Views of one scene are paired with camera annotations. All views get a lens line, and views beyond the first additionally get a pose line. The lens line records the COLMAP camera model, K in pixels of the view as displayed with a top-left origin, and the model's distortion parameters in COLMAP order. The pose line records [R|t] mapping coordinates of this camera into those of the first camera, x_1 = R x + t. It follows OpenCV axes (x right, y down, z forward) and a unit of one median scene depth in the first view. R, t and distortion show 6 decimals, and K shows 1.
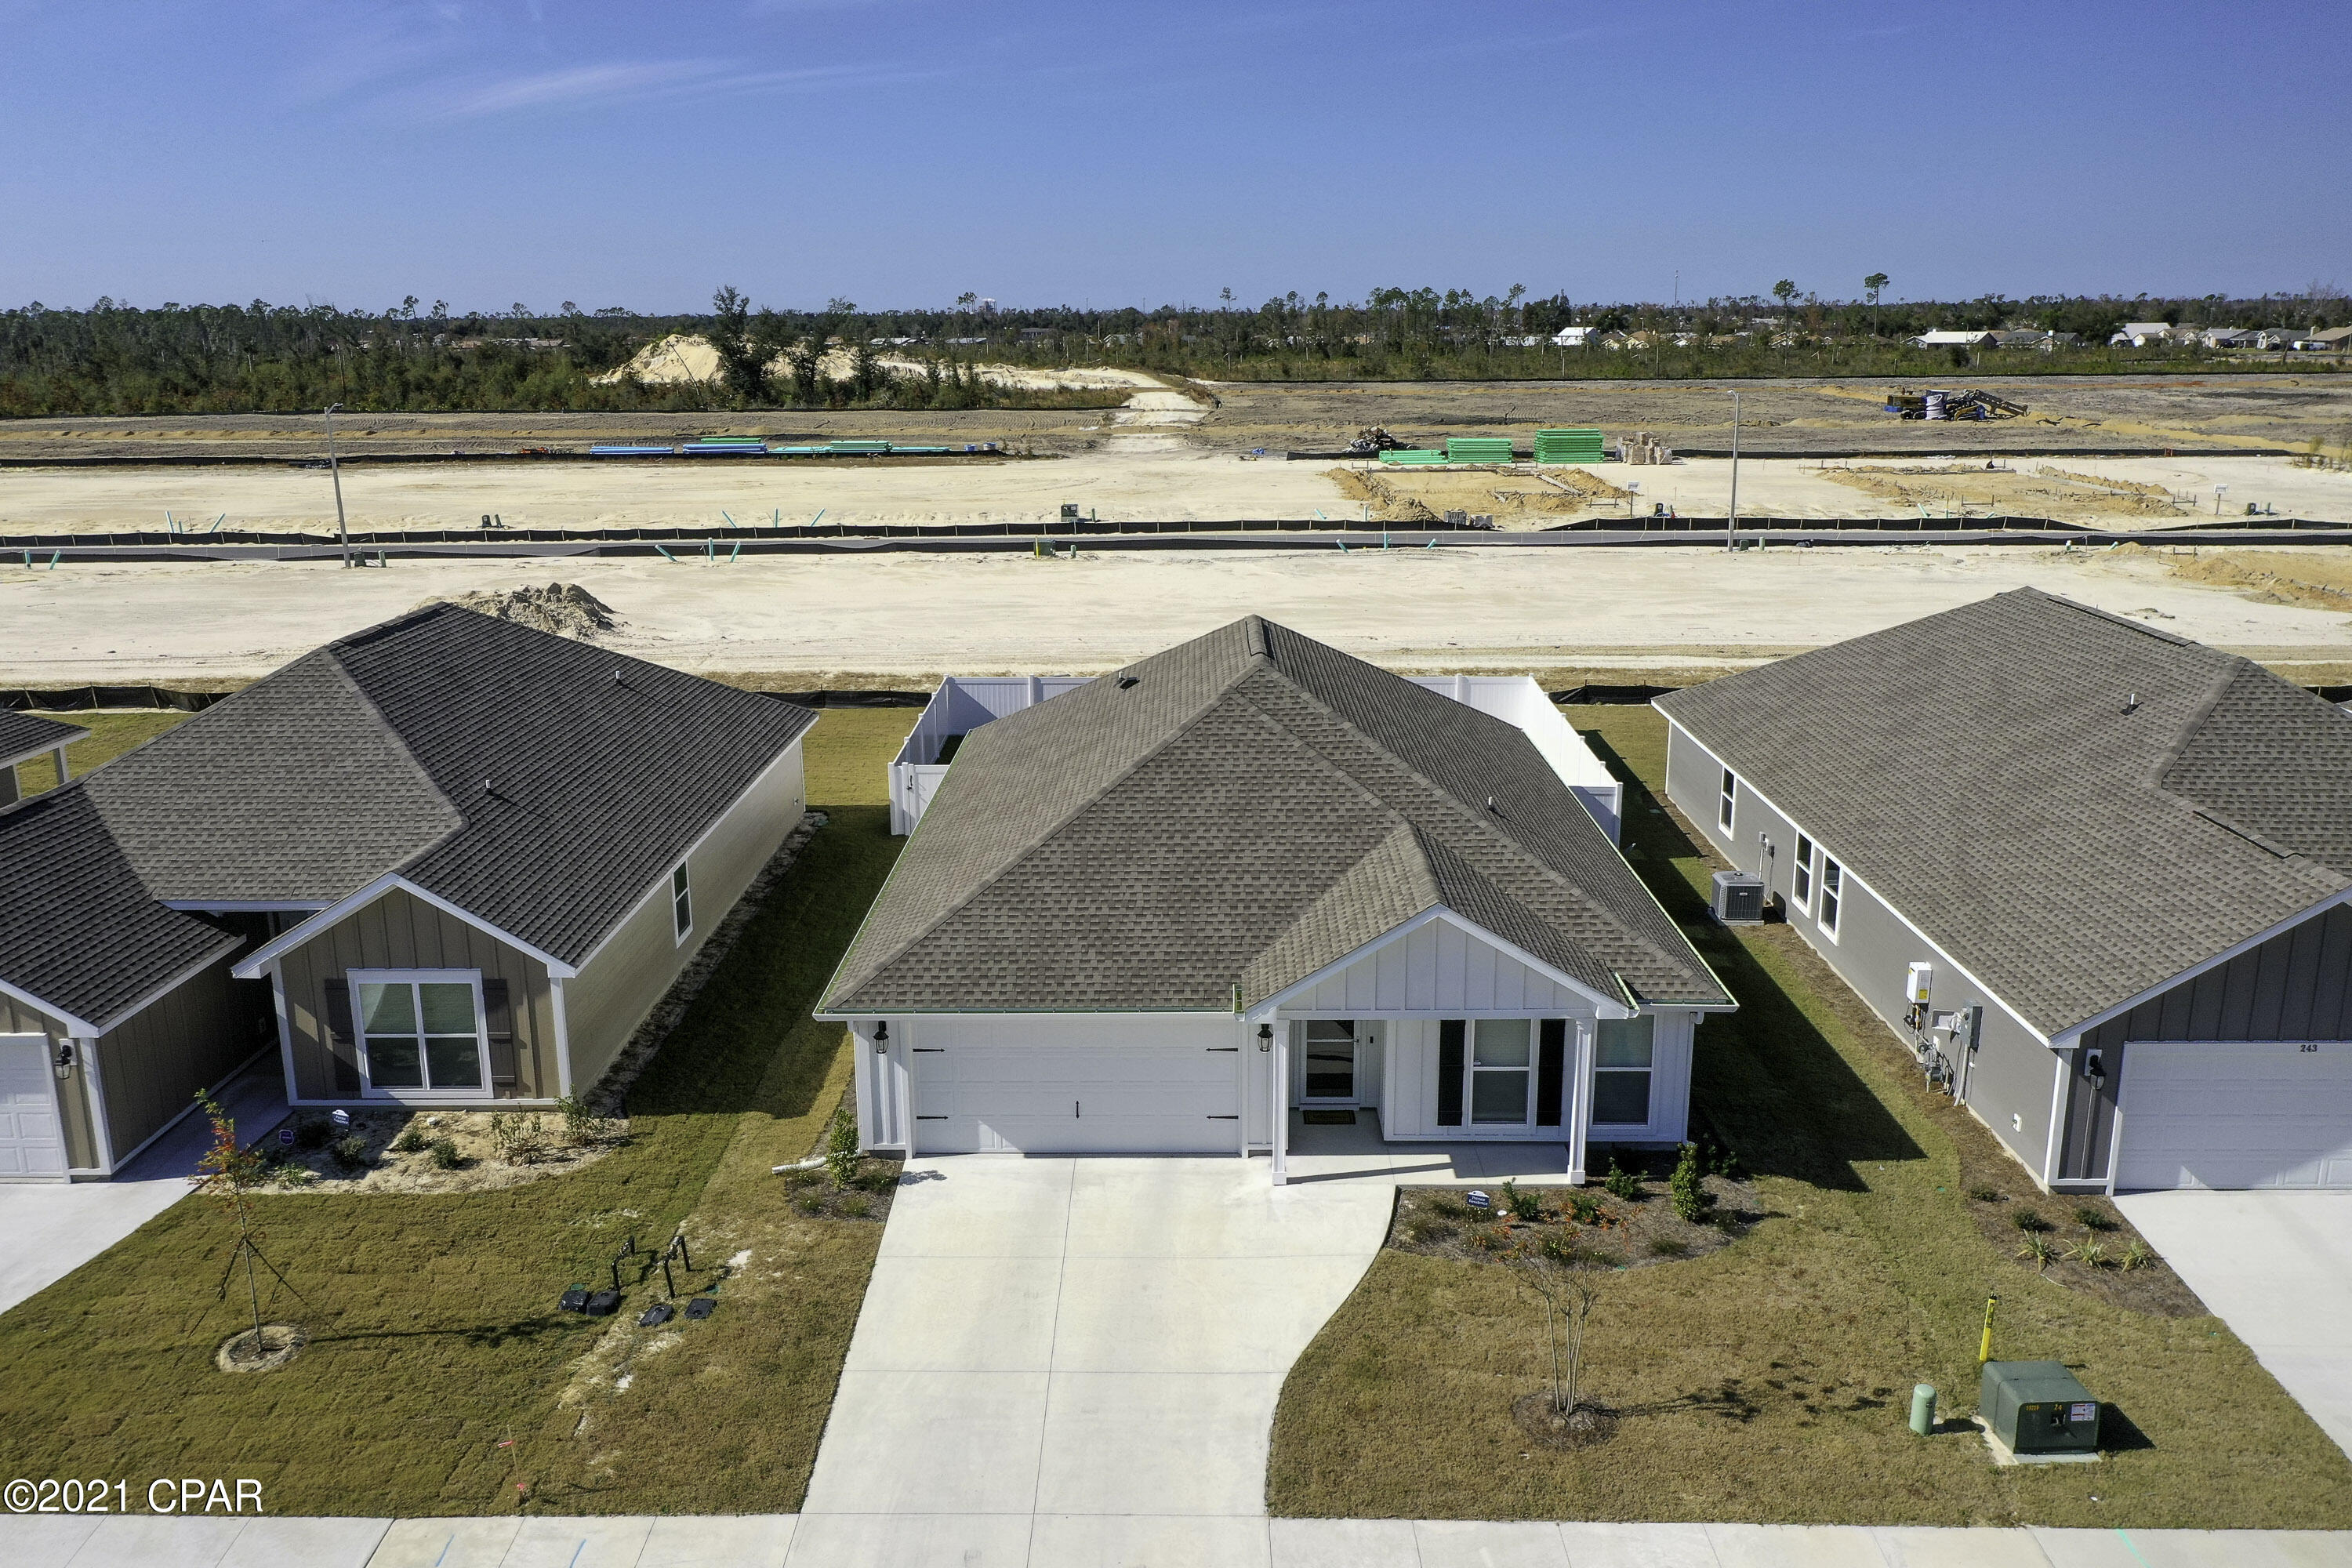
lens RADIAL K [[1841.9, 0, 1176.0], [0, 1841.9, 784.0], [0, 0, 1]] dist [0.001185, 0.005006]
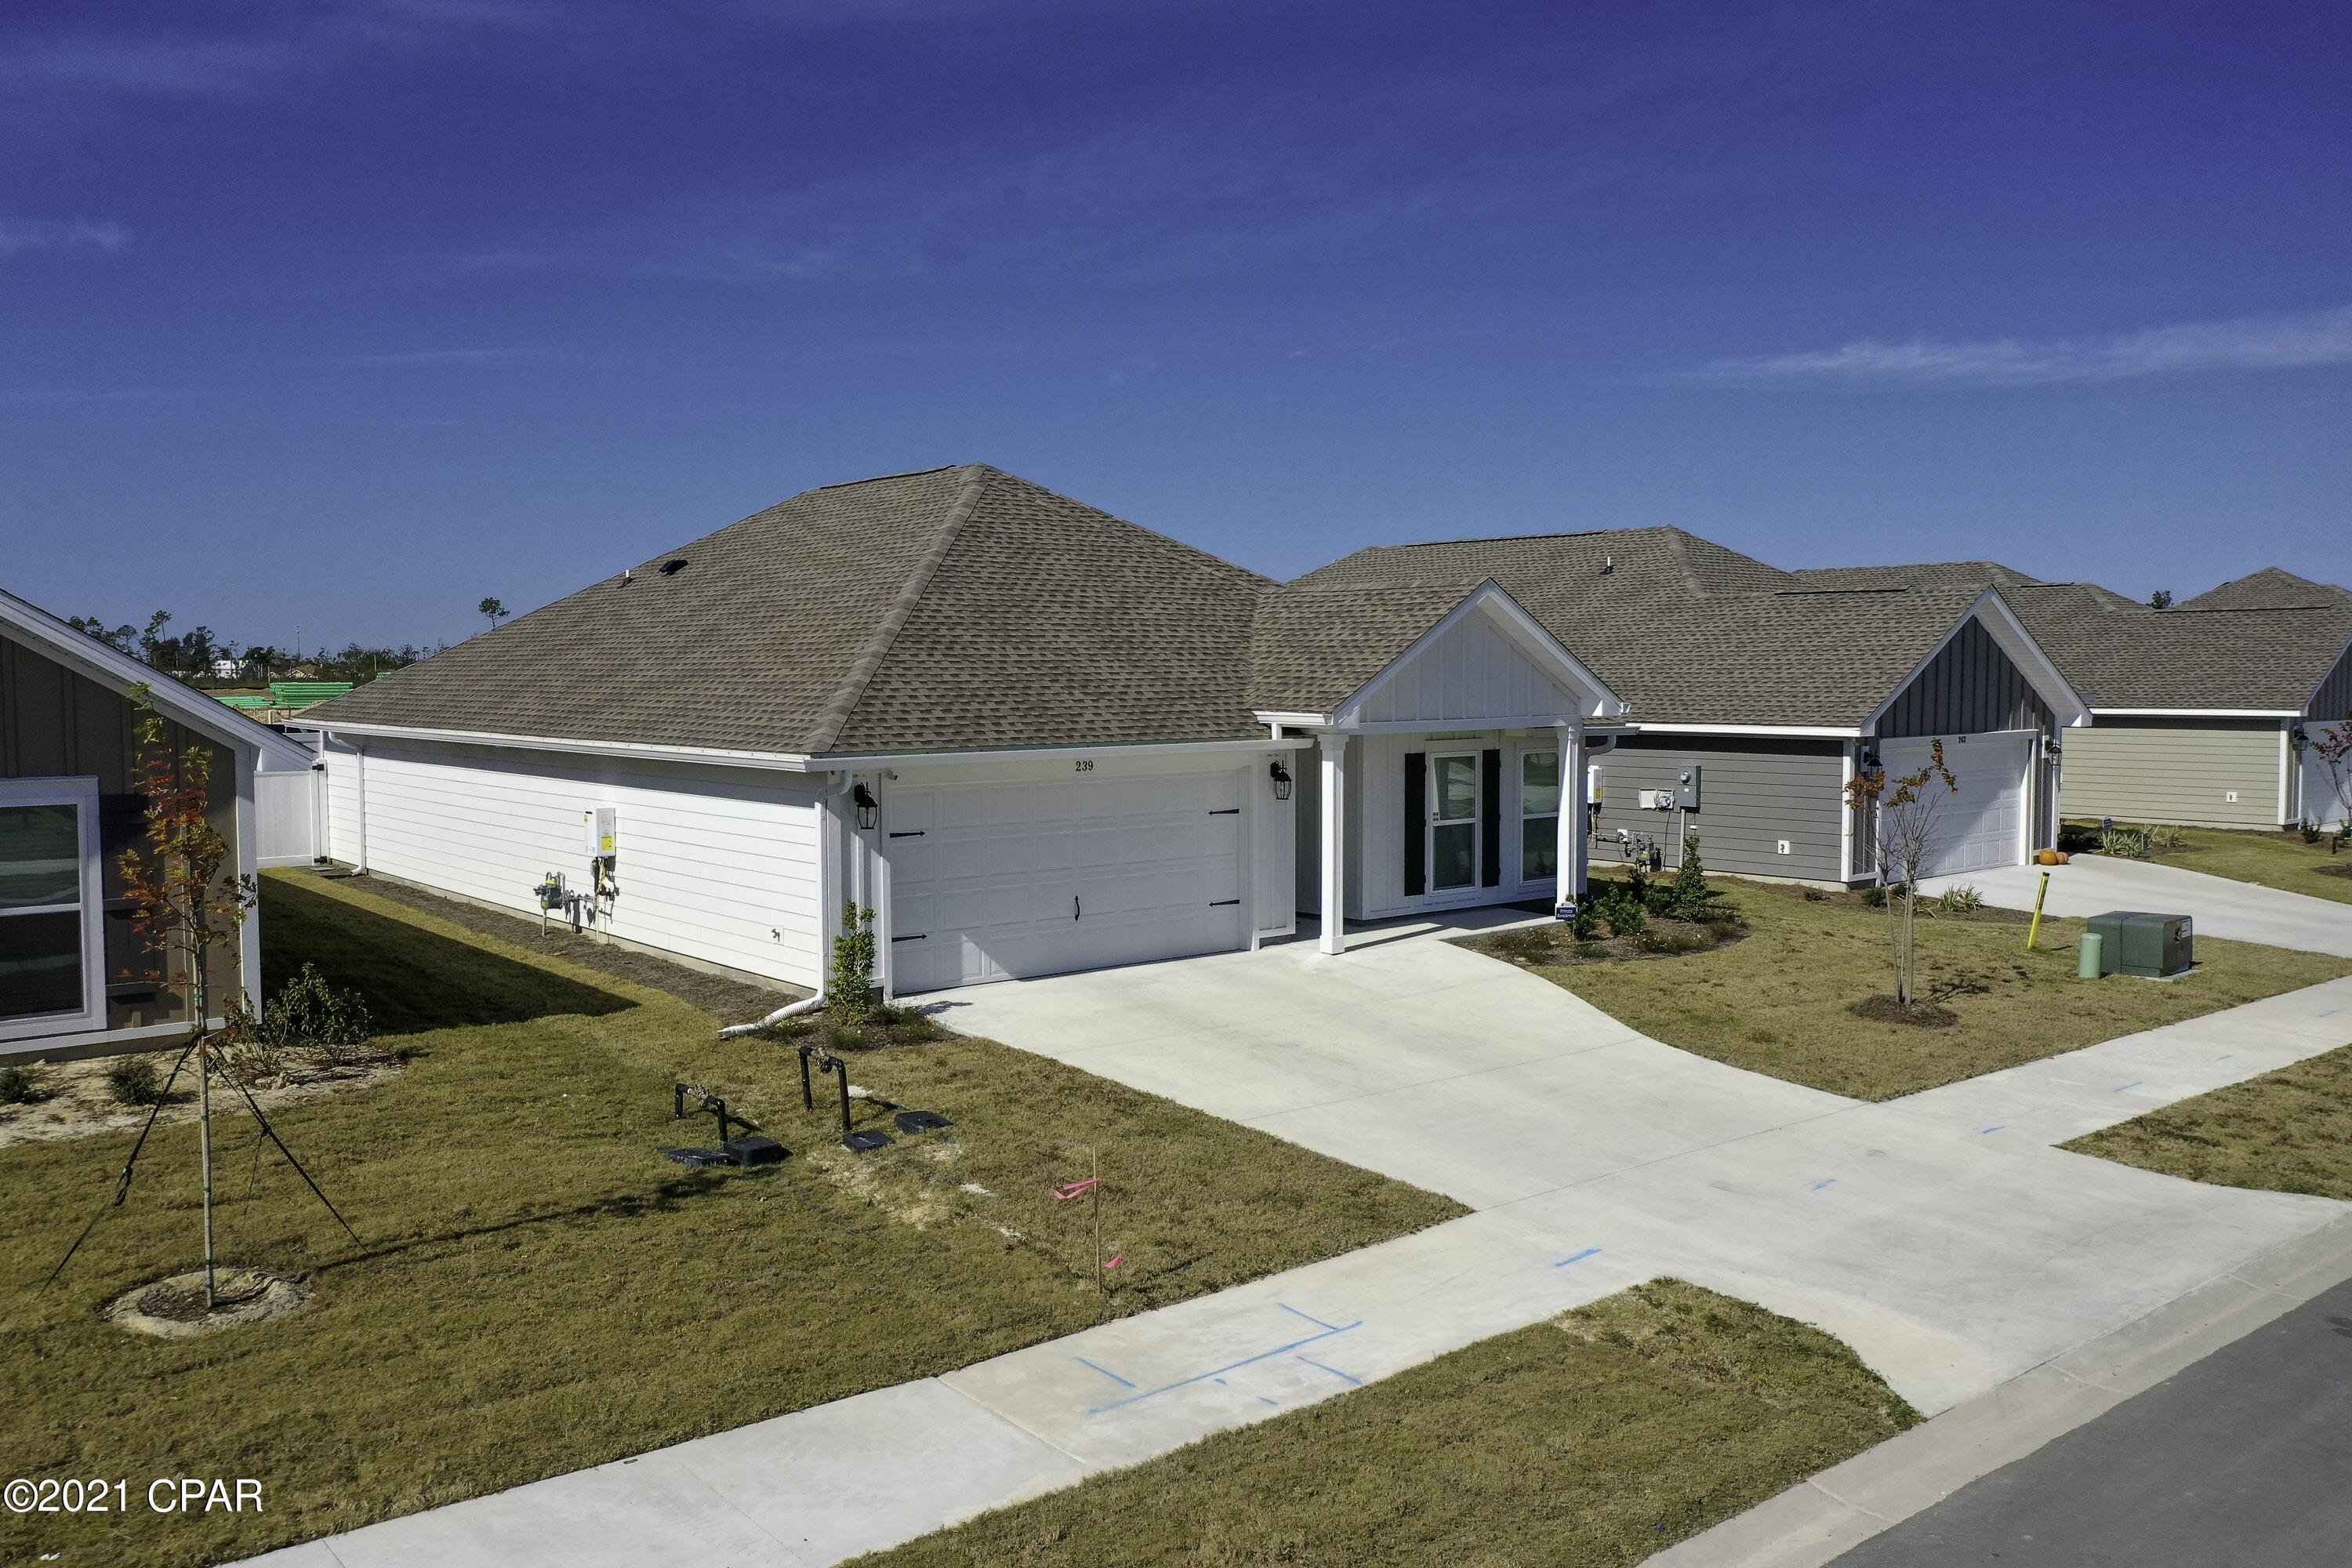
lens RADIAL K [[1841.9, 0, 1176.0], [0, 1841.9, 784.0], [0, 0, 1]] dist [0.001185, 0.005006]
pose [[0.766157, -0.037648, 0.641550, -0.475069], [0.155937, 0.979340, -0.128753, 0.219138], [-0.623448, 0.198686, 0.756198, 0.383145]]
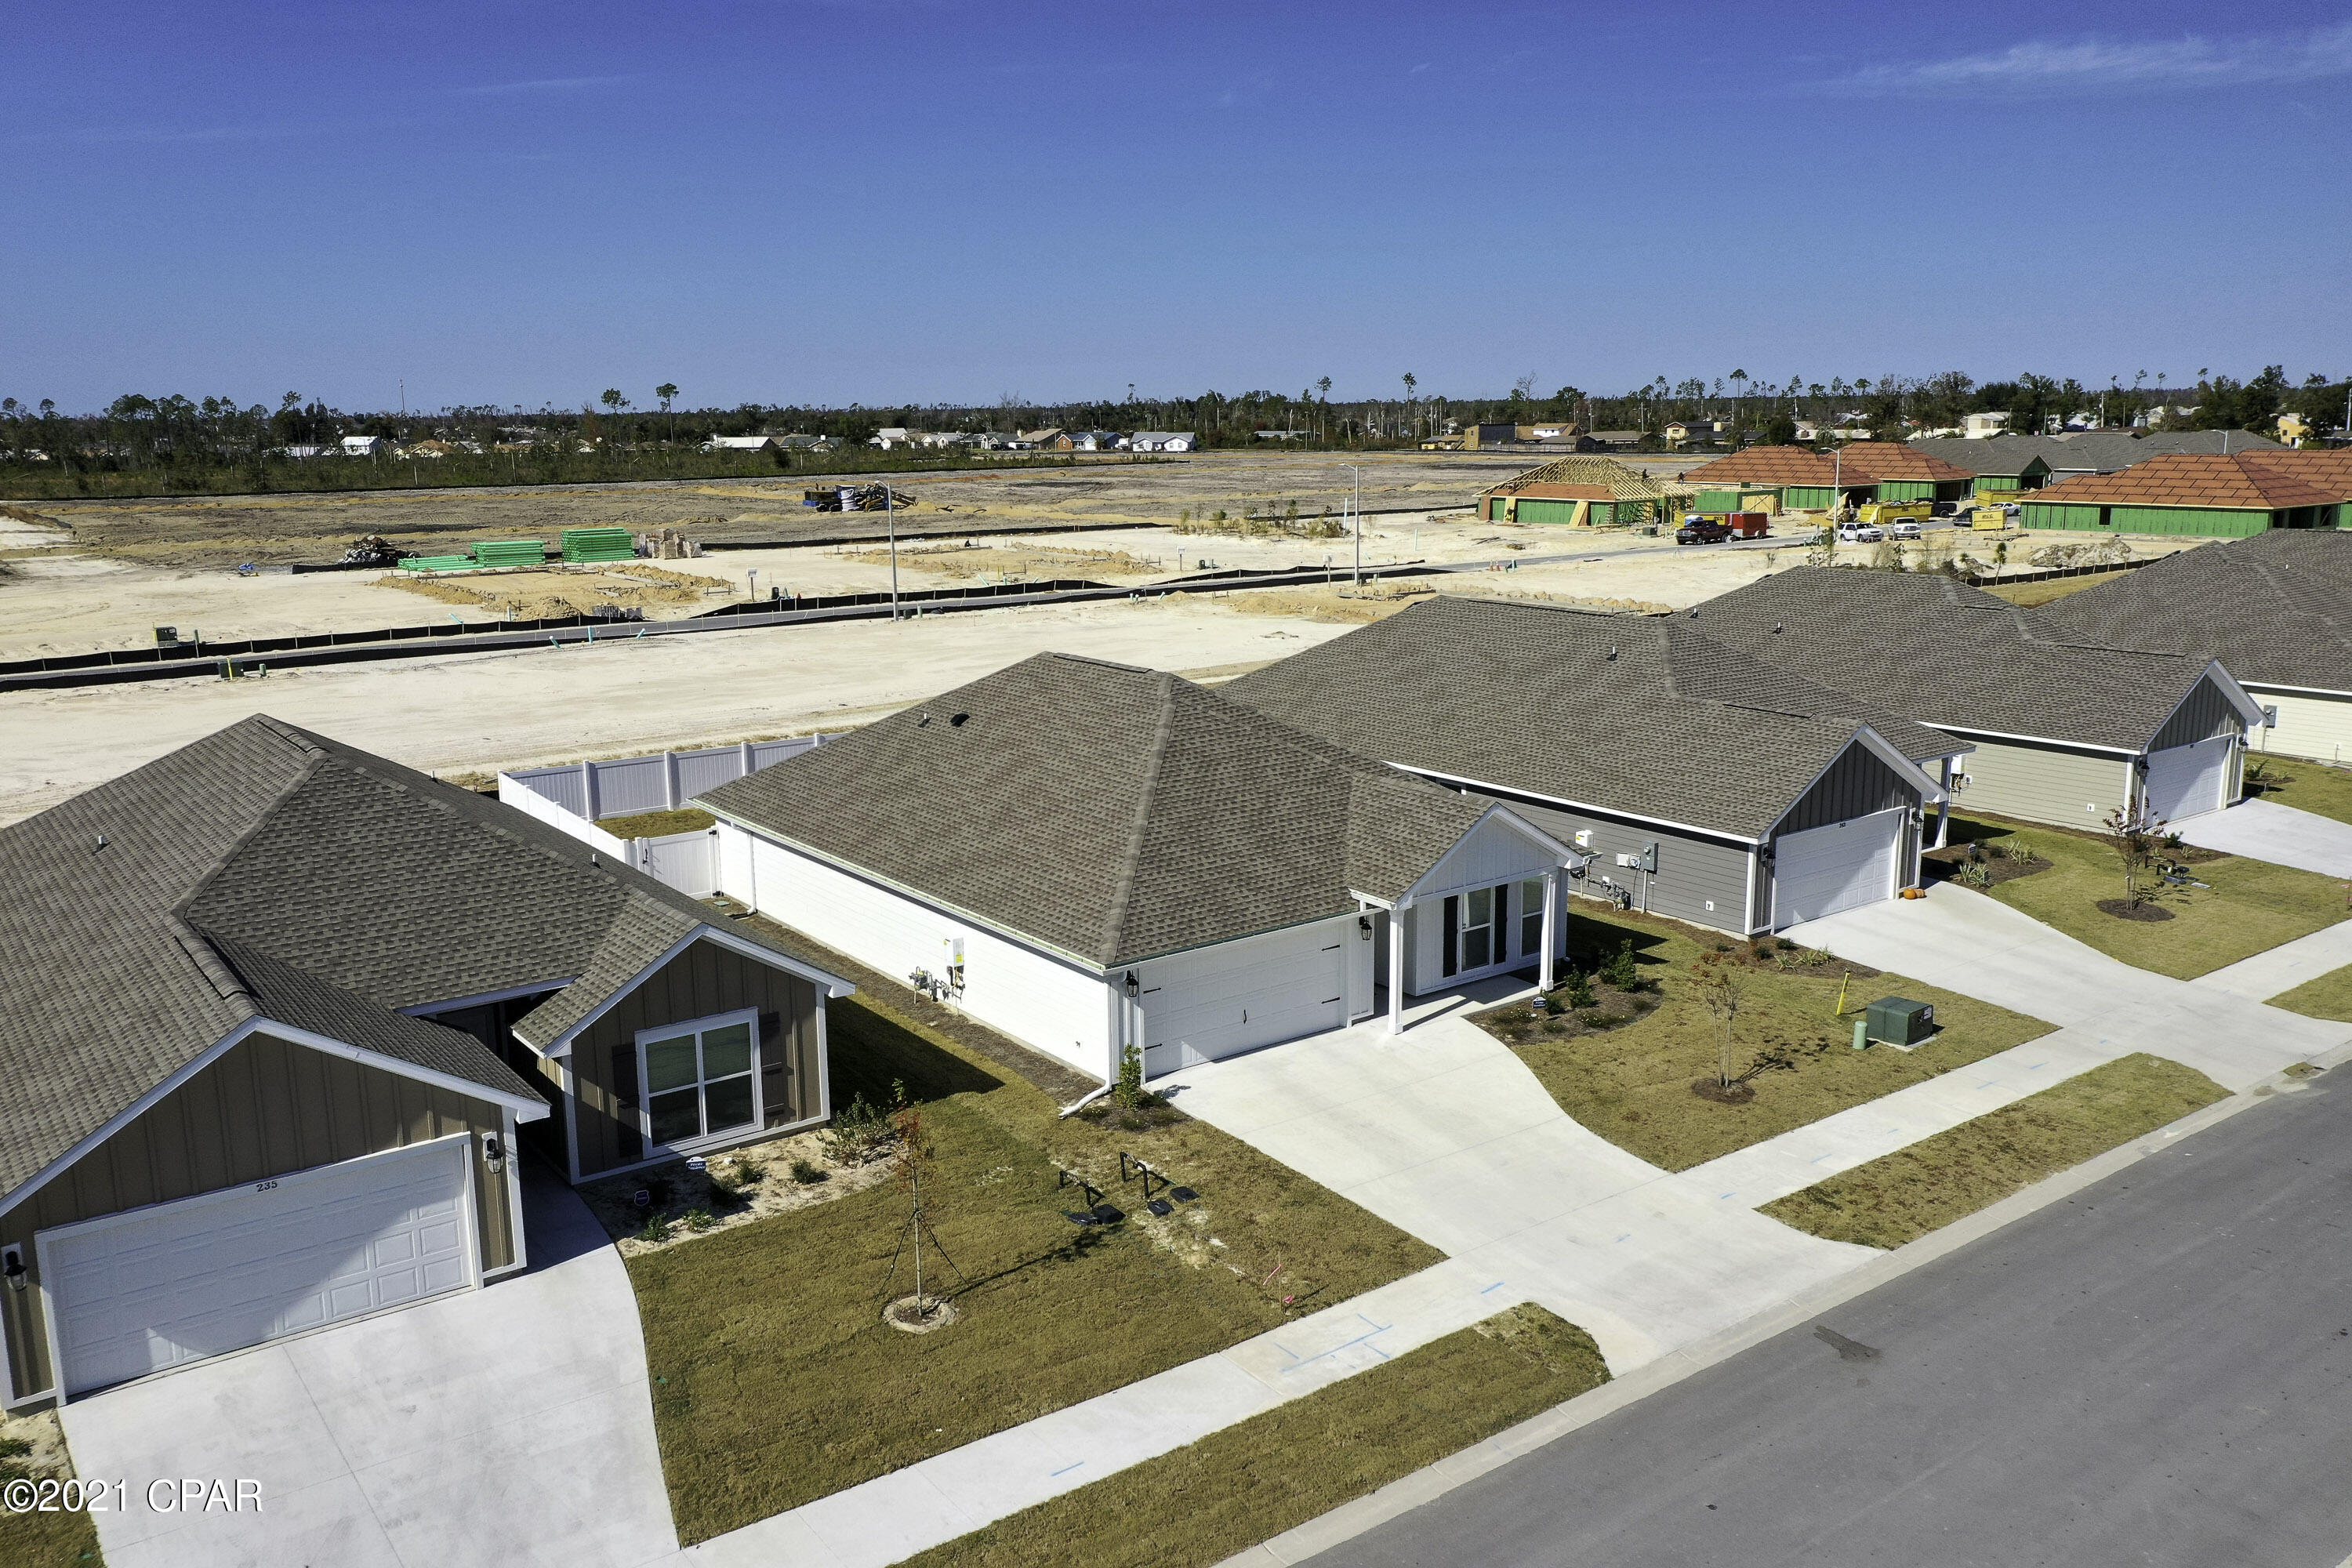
lens RADIAL K [[1824.2, 0, 1176.0], [0, 1824.2, 784.0], [0, 0, 1]] dist [0.007286, -0.000930]
pose [[0.798490, -0.122777, 0.589356, -0.778680], [0.154648, 0.987963, -0.003708, 0.014175], [-0.581806, 0.094103, 0.807865, -0.008675]]
